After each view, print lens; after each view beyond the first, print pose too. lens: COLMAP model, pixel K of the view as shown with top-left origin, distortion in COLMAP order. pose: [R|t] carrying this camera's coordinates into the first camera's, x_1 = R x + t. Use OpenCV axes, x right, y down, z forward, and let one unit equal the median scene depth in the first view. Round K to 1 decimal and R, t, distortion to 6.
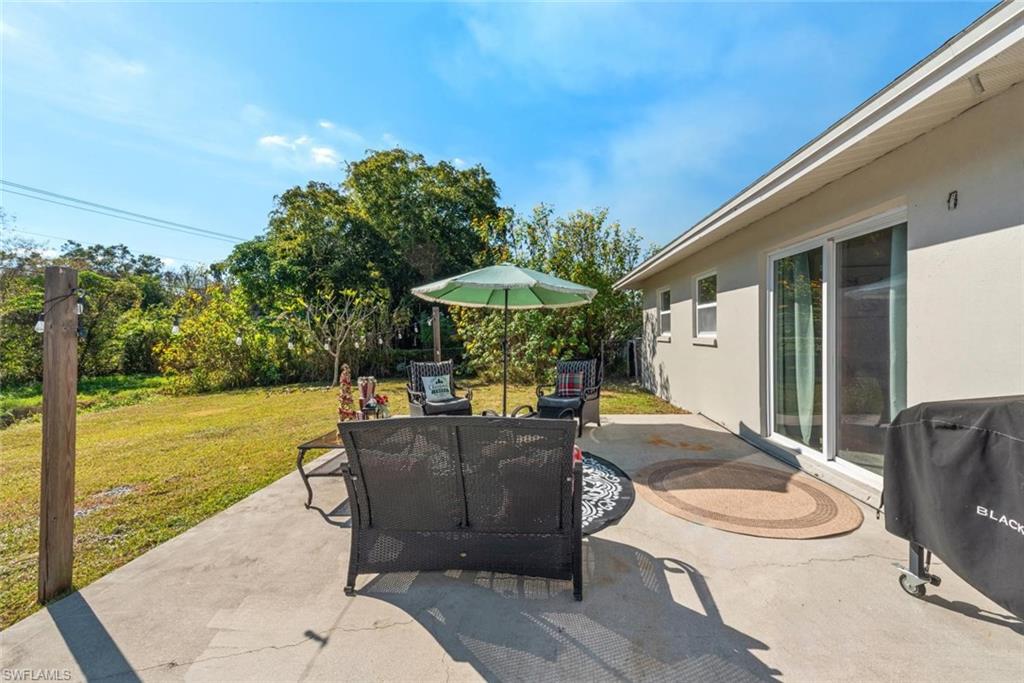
lens RADIAL K [[419.3, 0, 515.9], [0, 419.3, 331.4], [0, 0, 1]] dist [0.013316, -0.003185]
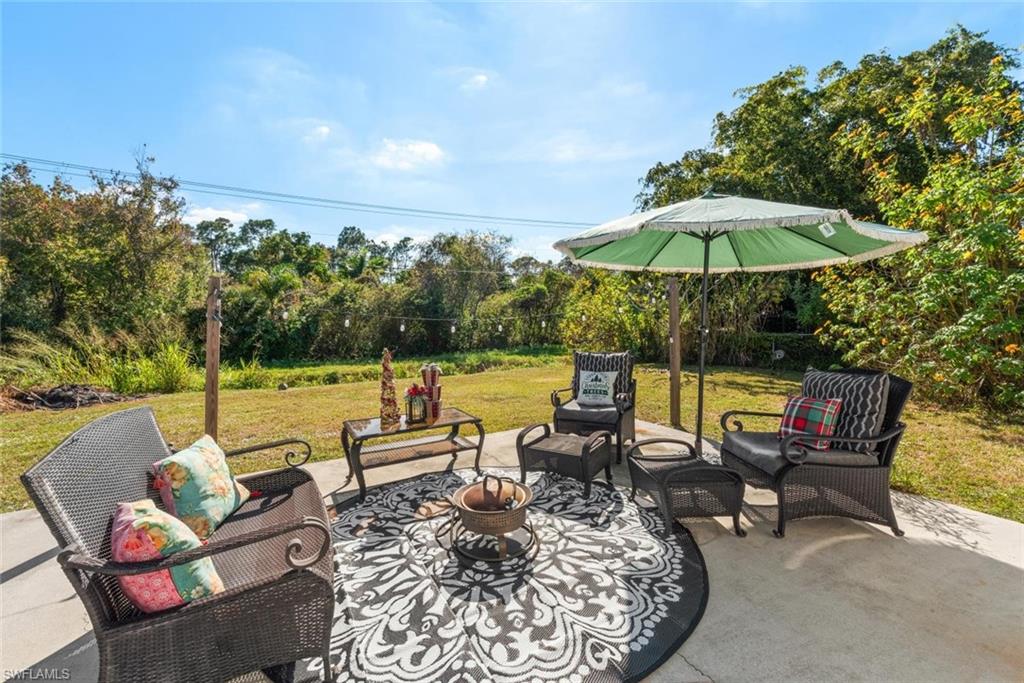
lens RADIAL K [[419.3, 0, 493.1], [0, 419.3, 322.0], [0, 0, 1]] dist [0.013316, -0.003185]
pose [[0.522492, 0.011614, -0.852565, 0.157131], [0.012954, 0.999684, 0.021556, -0.000398], [0.852546, -0.022307, 0.522176, 0.200234]]
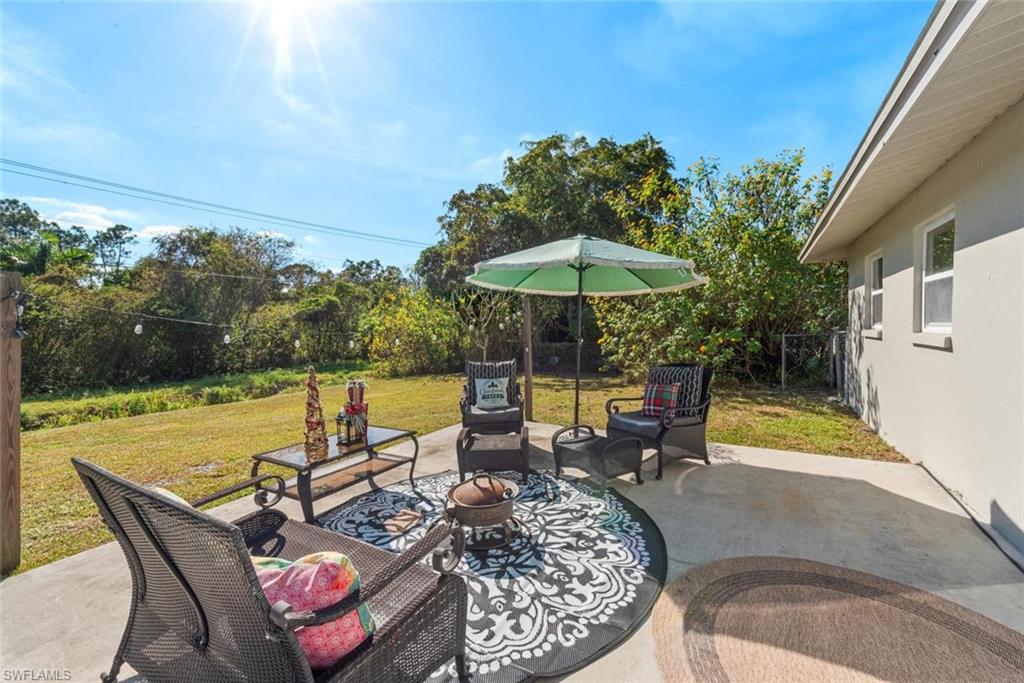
lens RADIAL K [[419.3, 0, 507.0], [0, 419.3, 336.7], [0, 0, 1]] dist [0.013316, -0.003185]
pose [[0.889818, 0.004864, -0.456290, 0.099833], [0.009746, 0.999512, 0.029661, -0.001277], [0.456212, -0.030840, 0.889337, 0.116786]]
